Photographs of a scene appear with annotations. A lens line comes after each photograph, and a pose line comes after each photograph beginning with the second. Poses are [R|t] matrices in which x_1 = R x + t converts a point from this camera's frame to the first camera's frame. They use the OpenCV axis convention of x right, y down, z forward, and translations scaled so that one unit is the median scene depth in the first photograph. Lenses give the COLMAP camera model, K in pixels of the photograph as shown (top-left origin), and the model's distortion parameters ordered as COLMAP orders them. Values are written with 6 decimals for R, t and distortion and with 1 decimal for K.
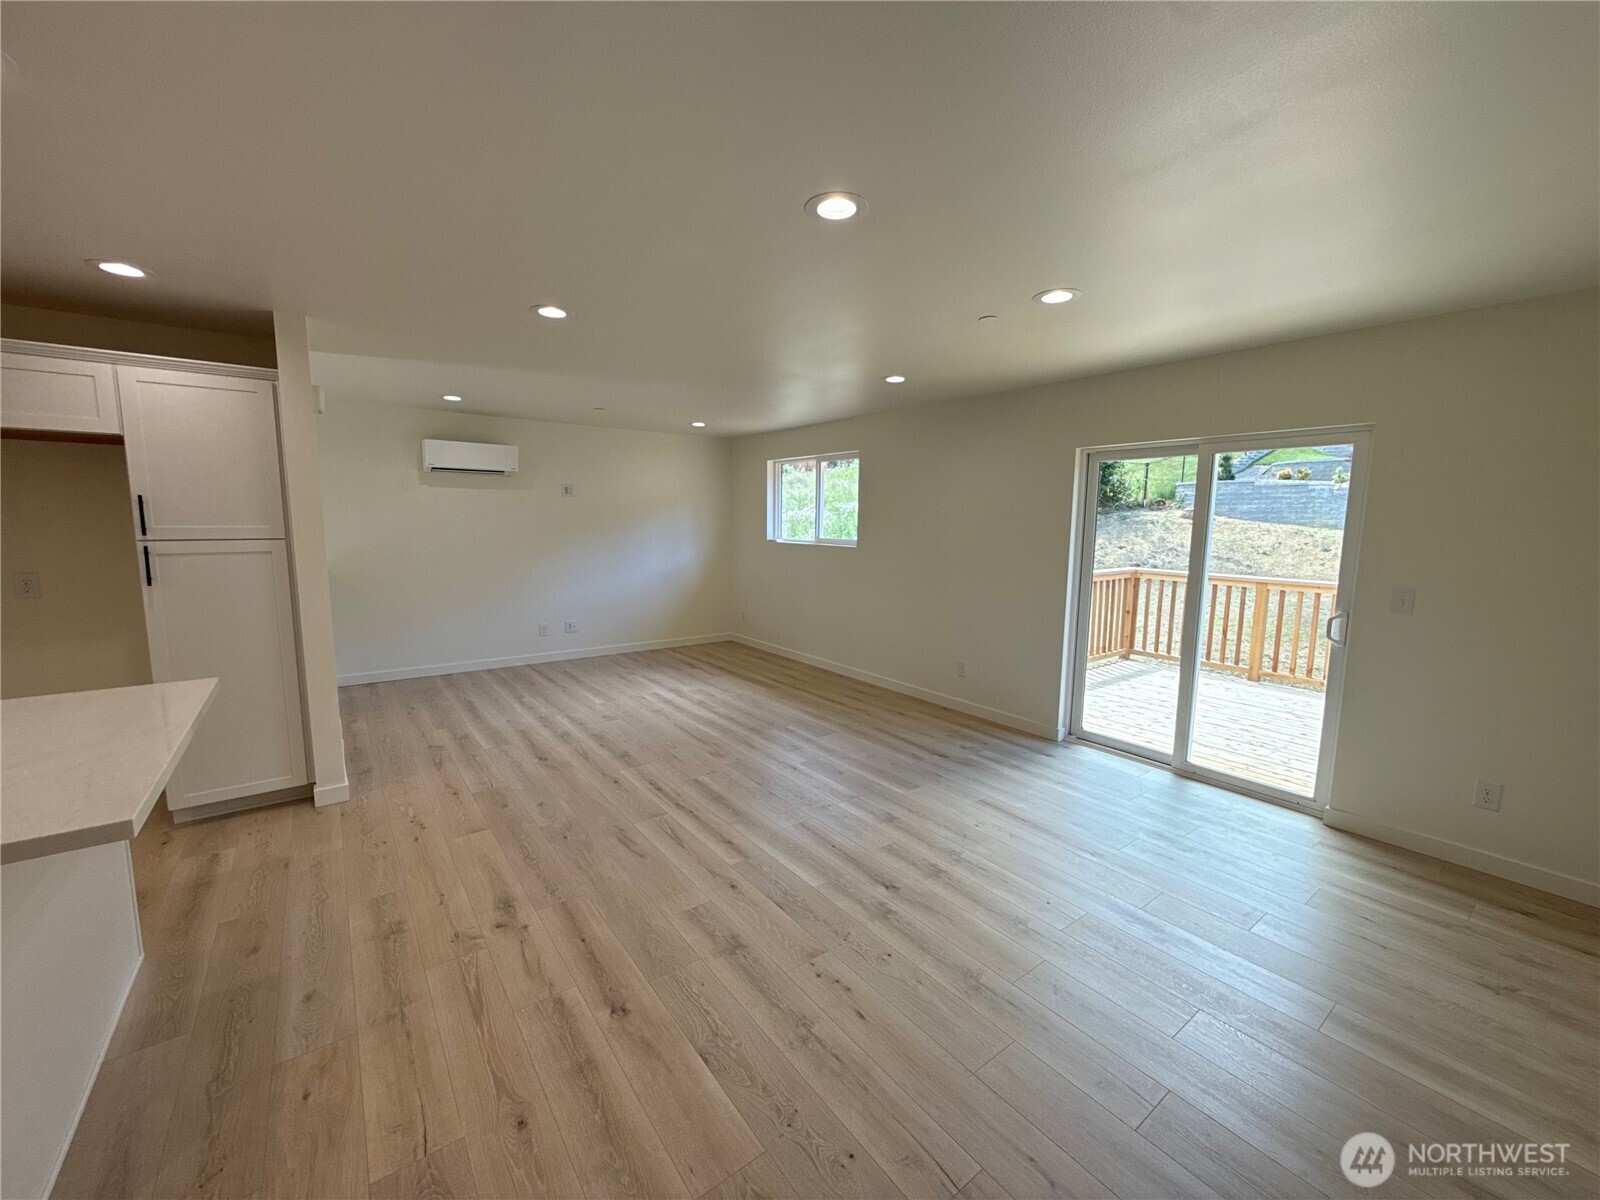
lens RADIAL K [[636.5, 0, 794.4], [0, 636.5, 597.6], [0, 0, 1]] dist [0.001515, -0.000506]
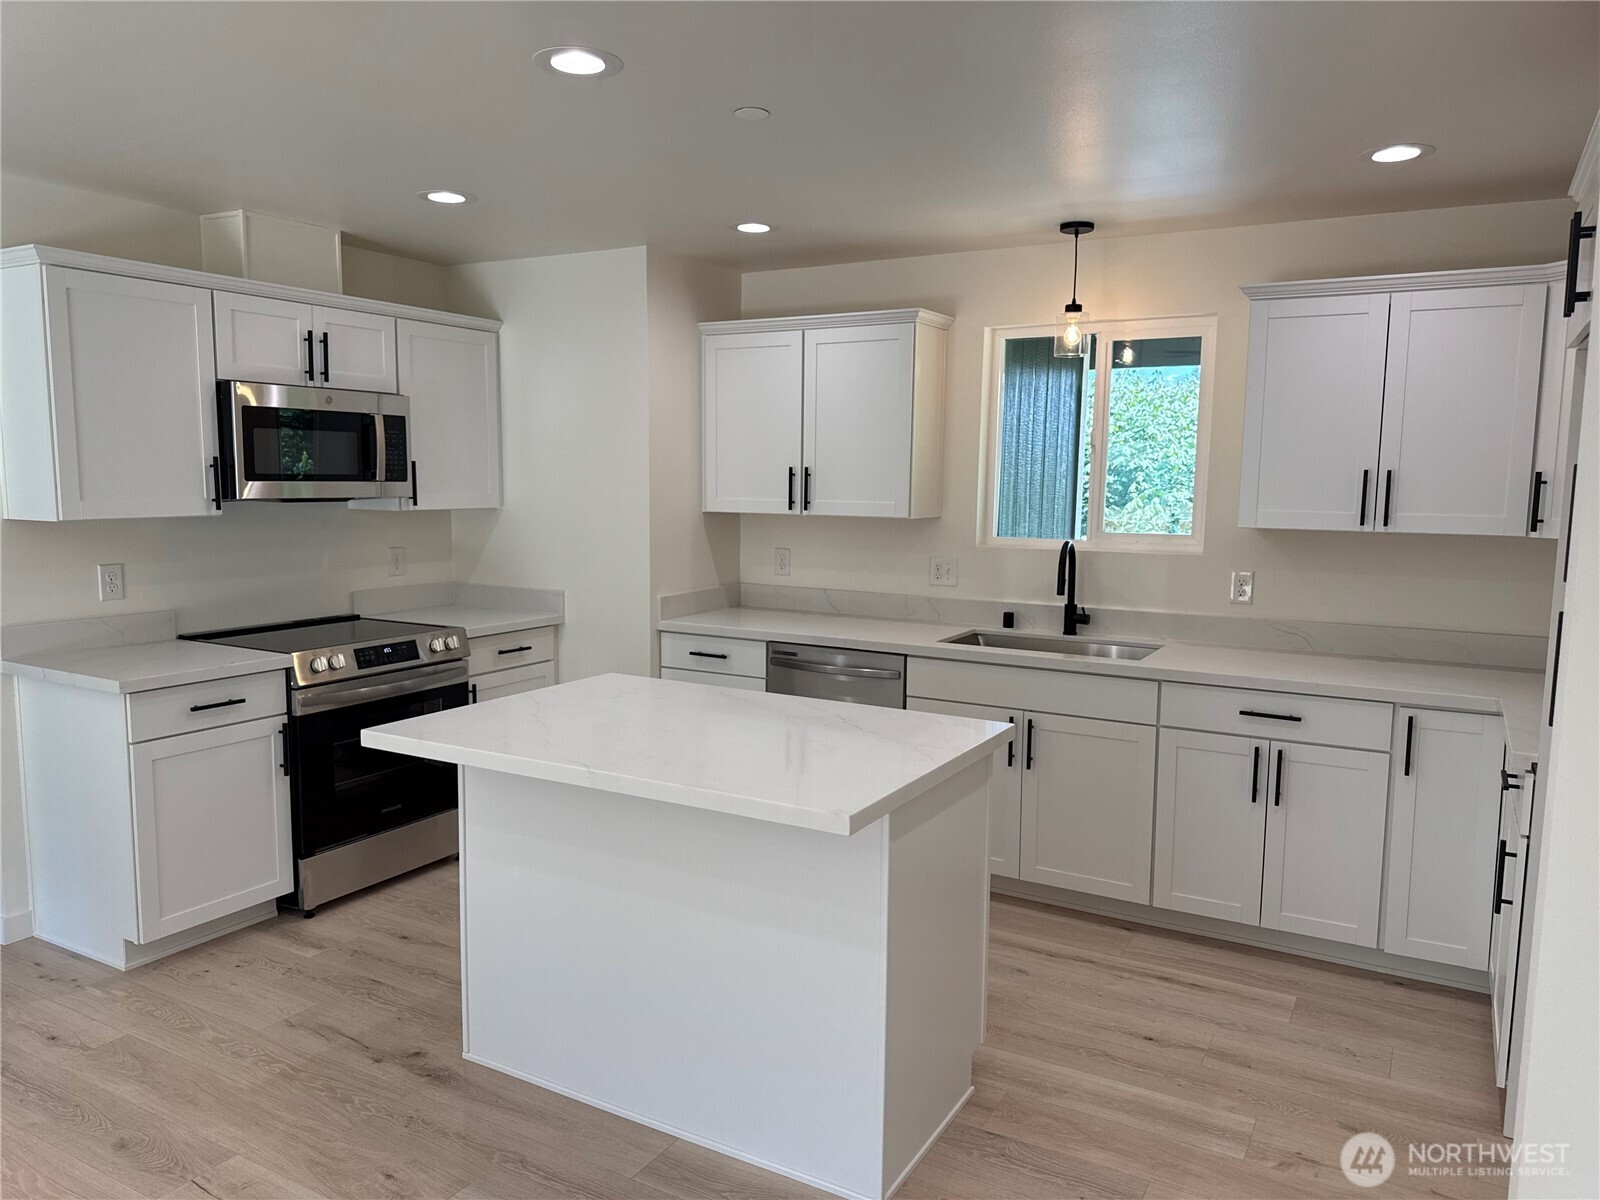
lens RADIAL K [[1121.1, 0, 792.8], [0, 1121.1, 606.2], [0, 0, 1]] dist [0.108740, -0.170667]
pose [[-0.917386, 0.028361, -0.396987, -0.345416], [-0.068508, 0.971317, 0.227707, -0.174436], [0.392059, 0.236092, -0.889129, 1.216318]]
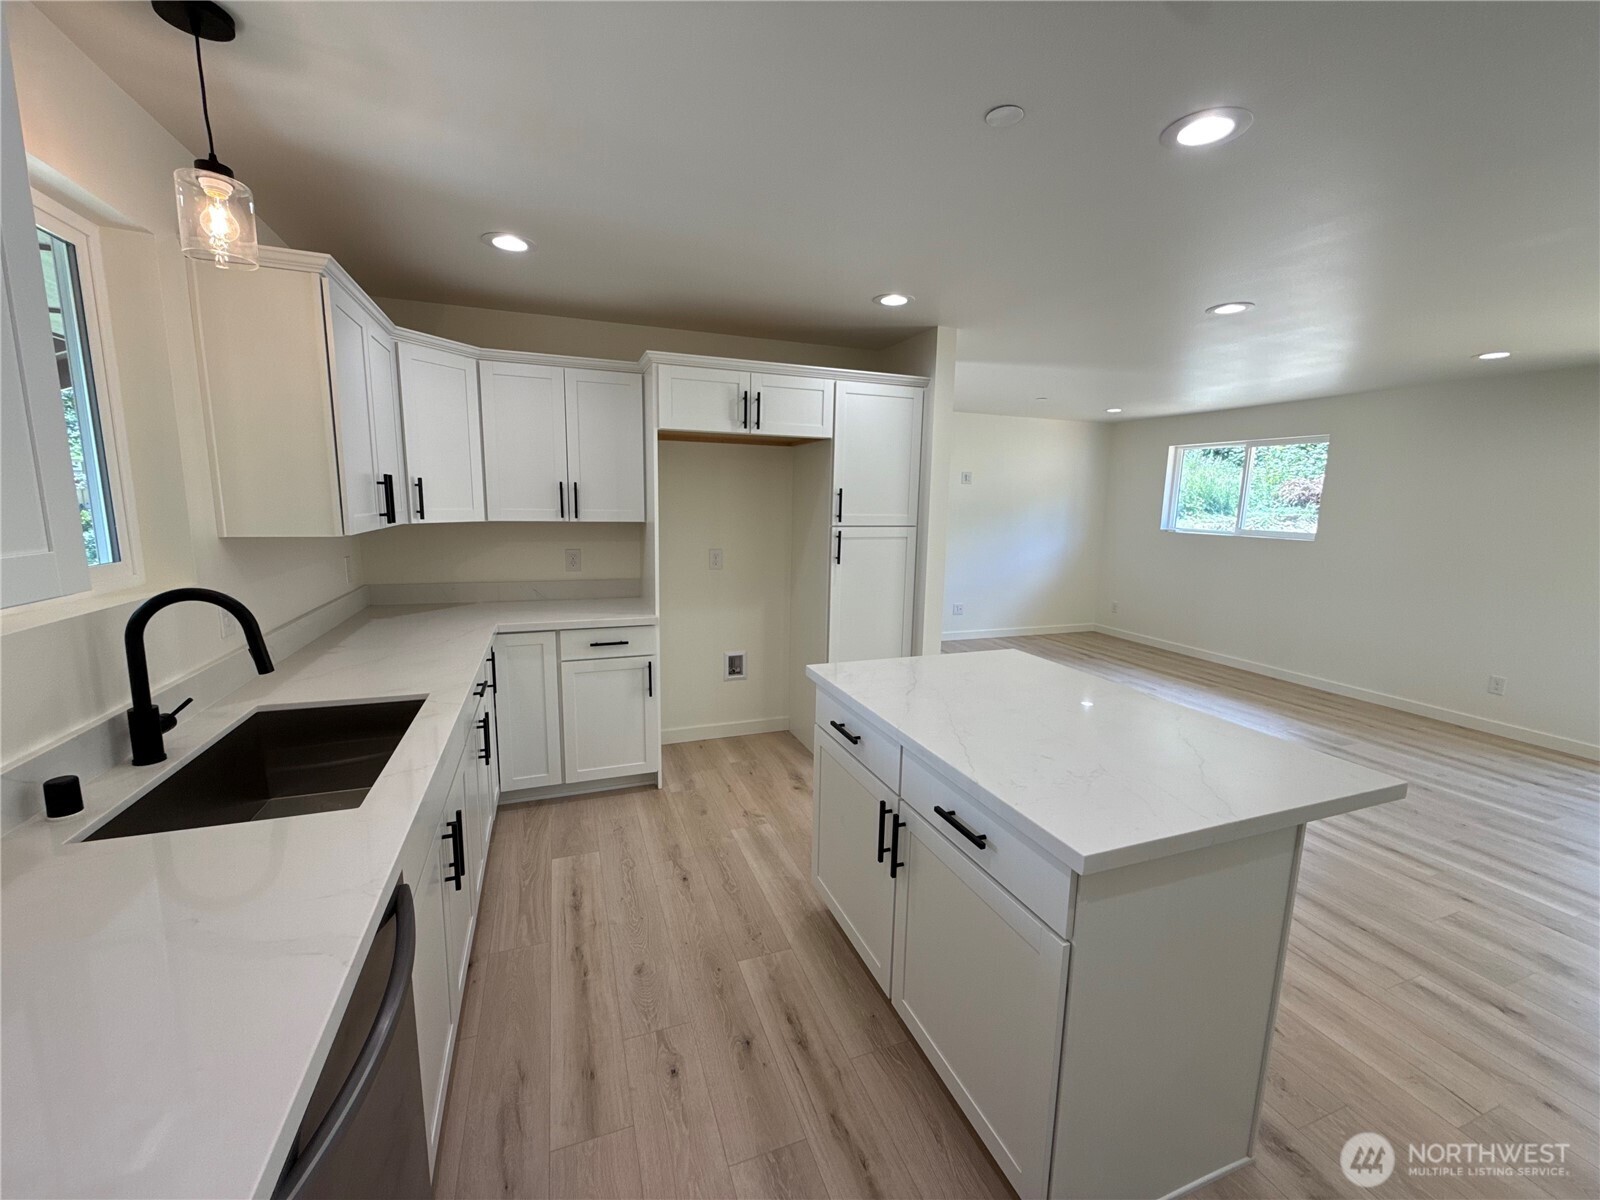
lens RADIAL K [[636.5, 0, 794.4], [0, 636.5, 597.6], [0, 0, 1]] dist [0.001515, -0.000506]
pose [[0.960646, 0.049862, -0.273263, -0.674803], [-0.042628, 0.998567, 0.032350, 0.008056], [0.274485, -0.019429, 0.961395, -0.158983]]
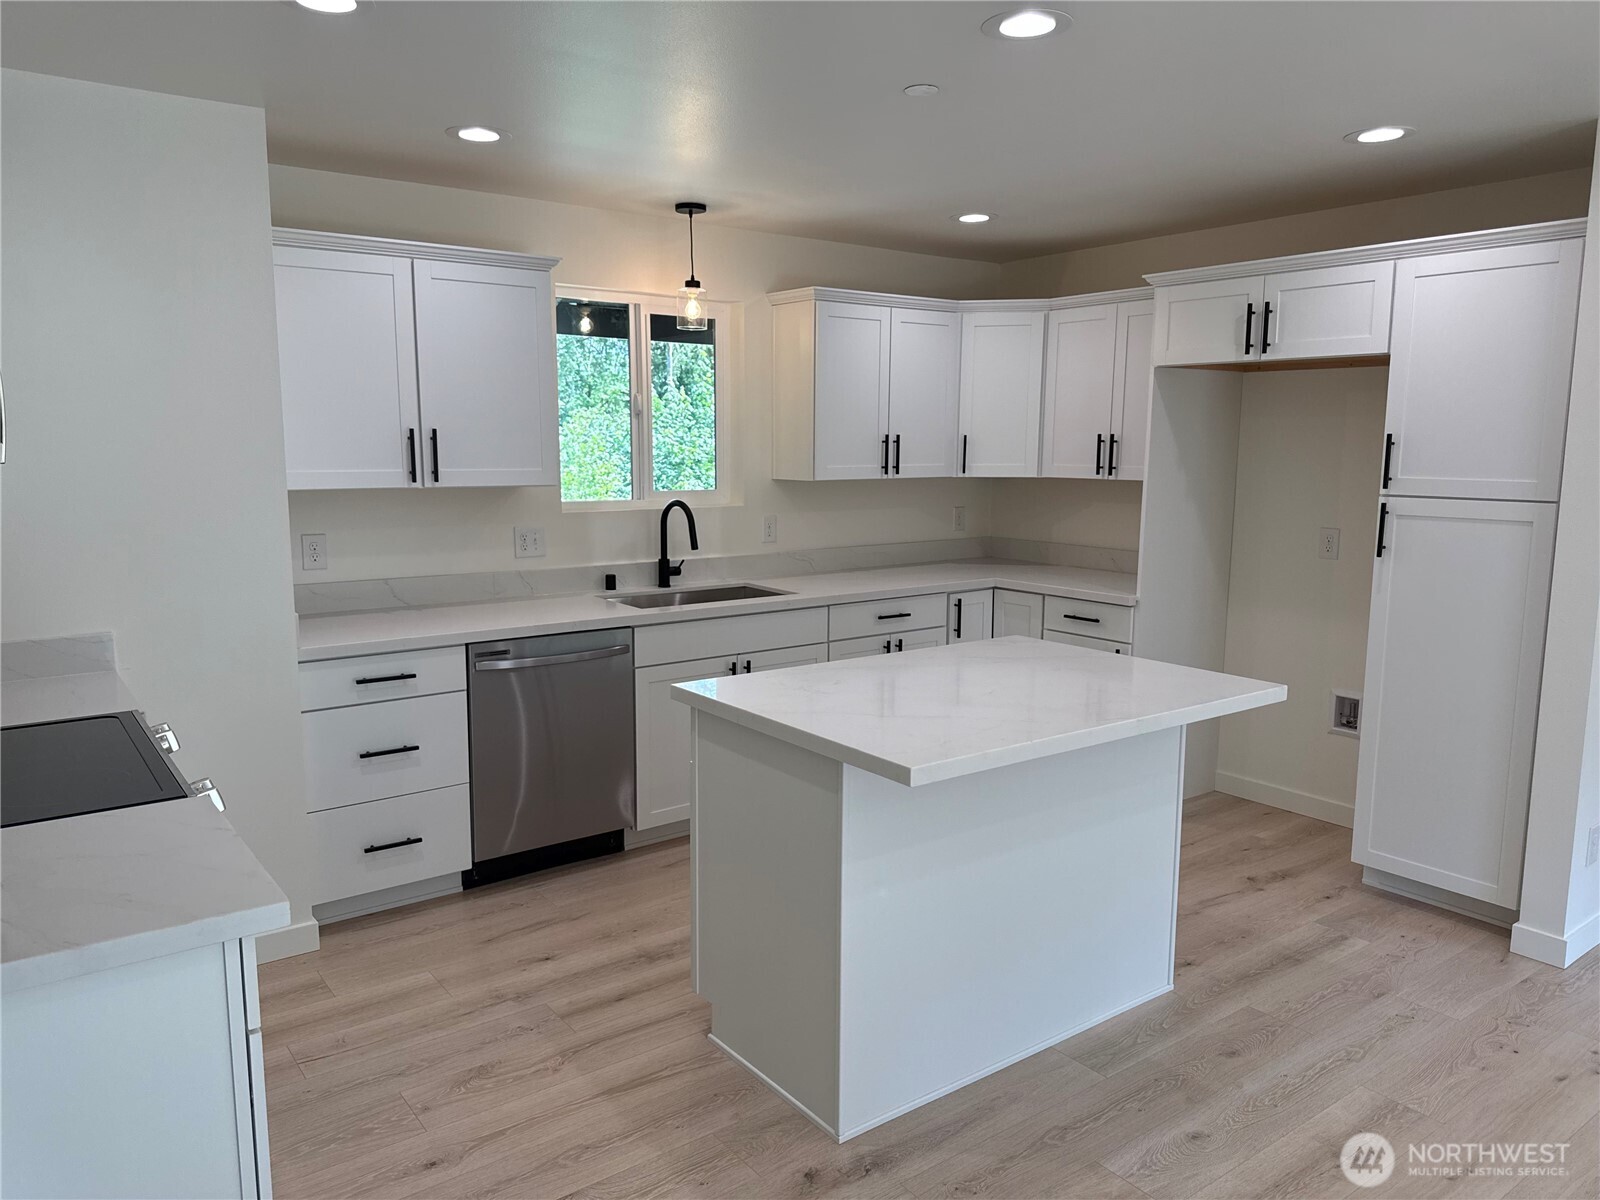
lens RADIAL K [[1121.1, 0, 792.8], [0, 1121.1, 606.2], [0, 0, 1]] dist [0.108740, -0.170667]
pose [[0.003975, 0.136890, -0.990578, 0.265695], [-0.128587, 0.982432, 0.135249, -0.047853], [0.991690, 0.126838, 0.021507, 0.272776]]
